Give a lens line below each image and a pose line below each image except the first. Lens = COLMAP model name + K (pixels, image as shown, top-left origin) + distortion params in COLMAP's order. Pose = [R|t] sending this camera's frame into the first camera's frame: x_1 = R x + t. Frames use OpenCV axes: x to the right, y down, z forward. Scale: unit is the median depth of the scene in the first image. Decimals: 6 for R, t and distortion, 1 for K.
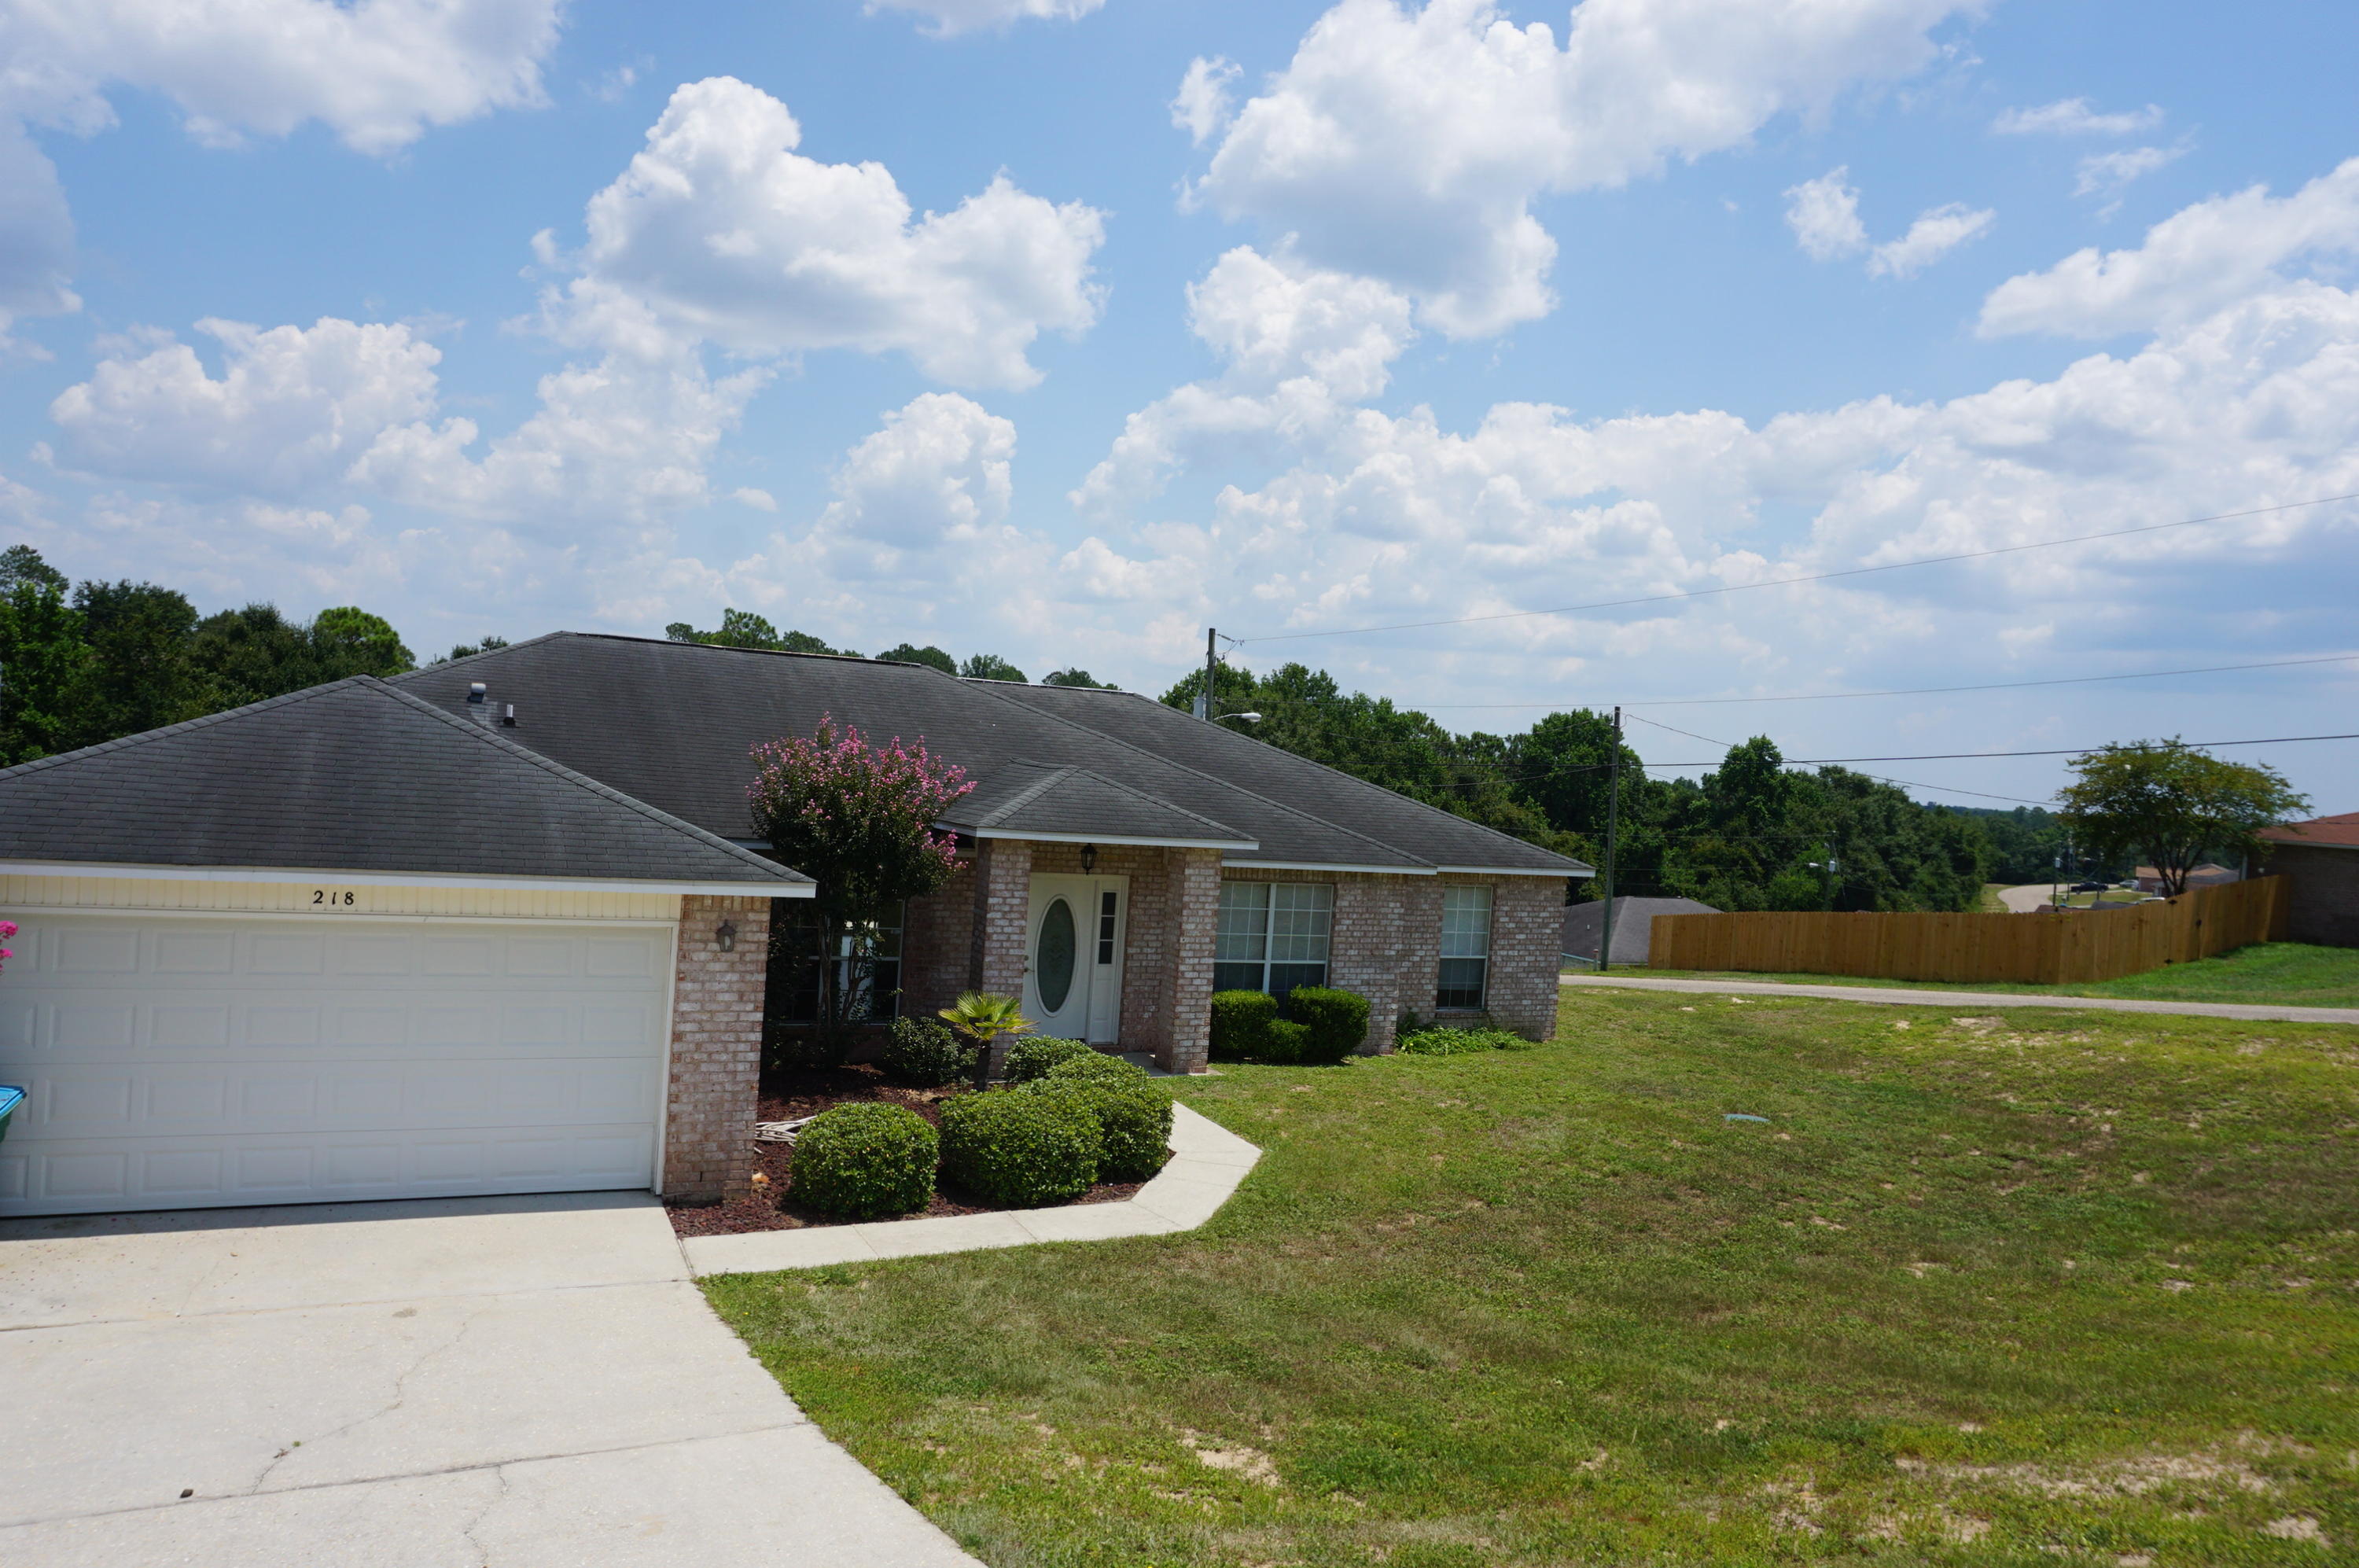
lens RADIAL K [[1577.4, 0, 1157.6], [0, 1577.4, 850.3], [0, 0, 1]] dist [-0.054167, 0.027537]
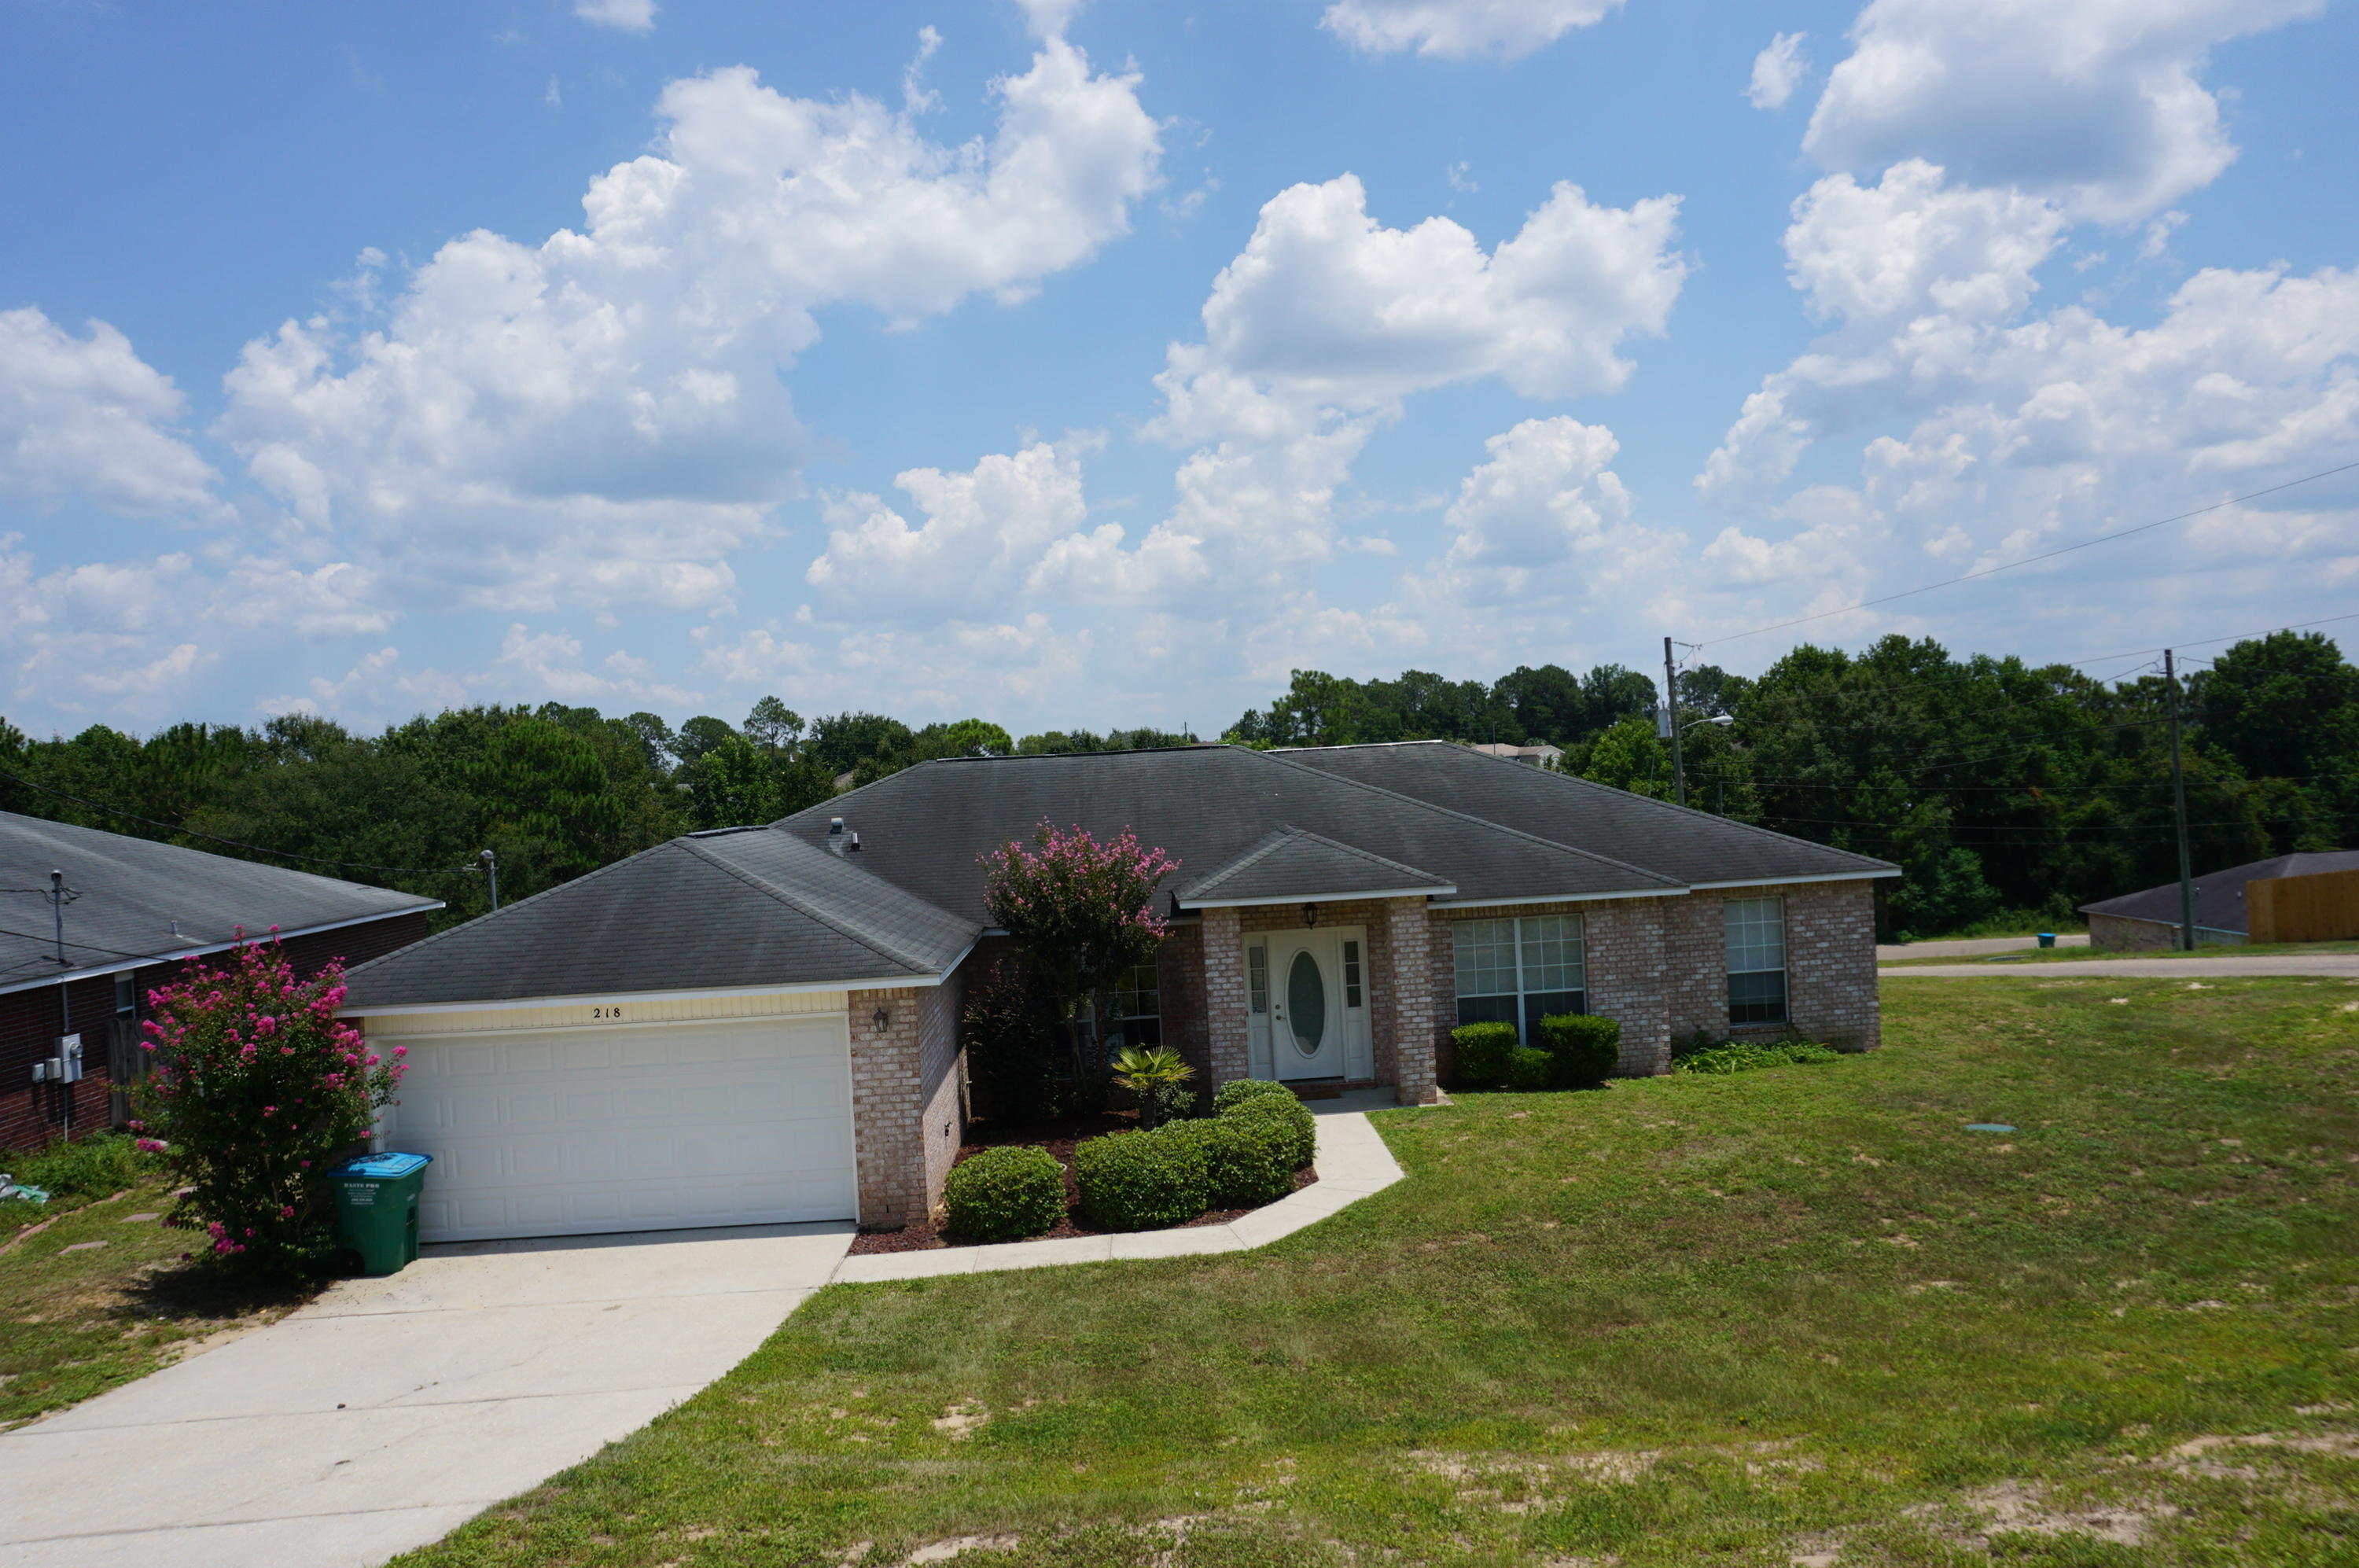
lens RADIAL K [[1577.4, 0, 1169.3], [0, 1577.4, 775.9], [0, 0, 1]] dist [-0.054167, 0.027537]
pose [[0.909278, -0.122478, -0.397759, 0.275316], [0.097325, 0.991793, -0.082909, -0.008036], [0.404649, 0.036675, 0.913736, -0.052356]]
